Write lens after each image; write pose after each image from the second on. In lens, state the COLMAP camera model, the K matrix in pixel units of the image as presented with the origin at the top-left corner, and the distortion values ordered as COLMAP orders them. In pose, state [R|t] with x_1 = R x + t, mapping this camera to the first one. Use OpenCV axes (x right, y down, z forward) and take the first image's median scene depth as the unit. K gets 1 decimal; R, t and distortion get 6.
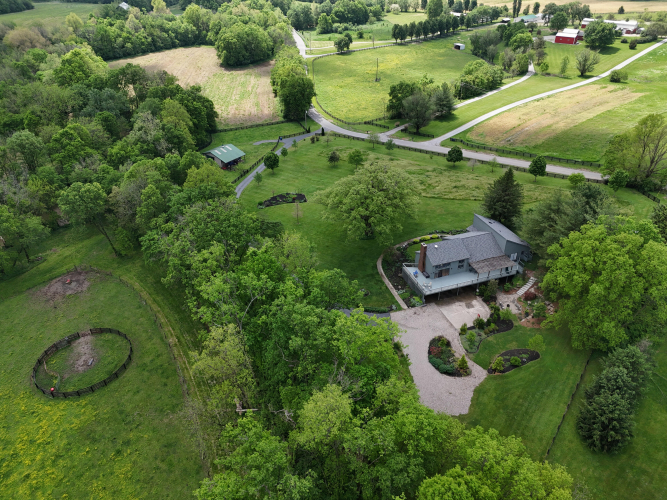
lens RADIAL K [[473.2, 0, 333.5], [0, 473.2, 250.0], [0, 0, 1]] dist [0.001679, -0.000033]
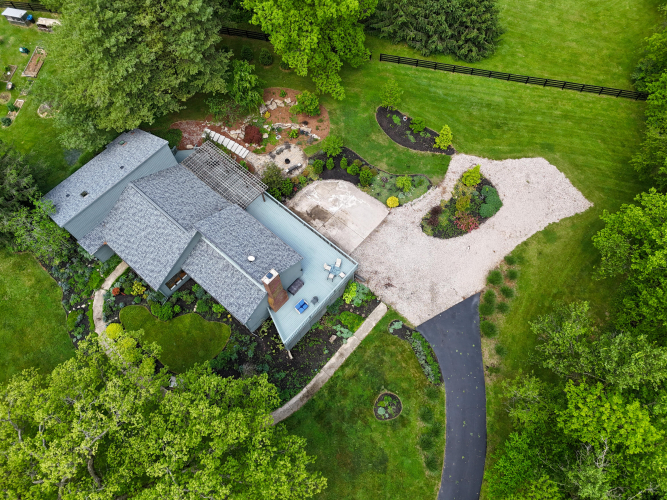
lens RADIAL K [[473.2, 0, 333.5], [0, 473.2, 250.0], [0, 0, 1]] dist [0.001679, -0.000033]
pose [[-0.475941, -0.776397, 0.413144, 0.022242], [0.524941, 0.126121, 0.841743, -0.356865], [-0.705632, 0.617496, 0.347536, 0.914359]]
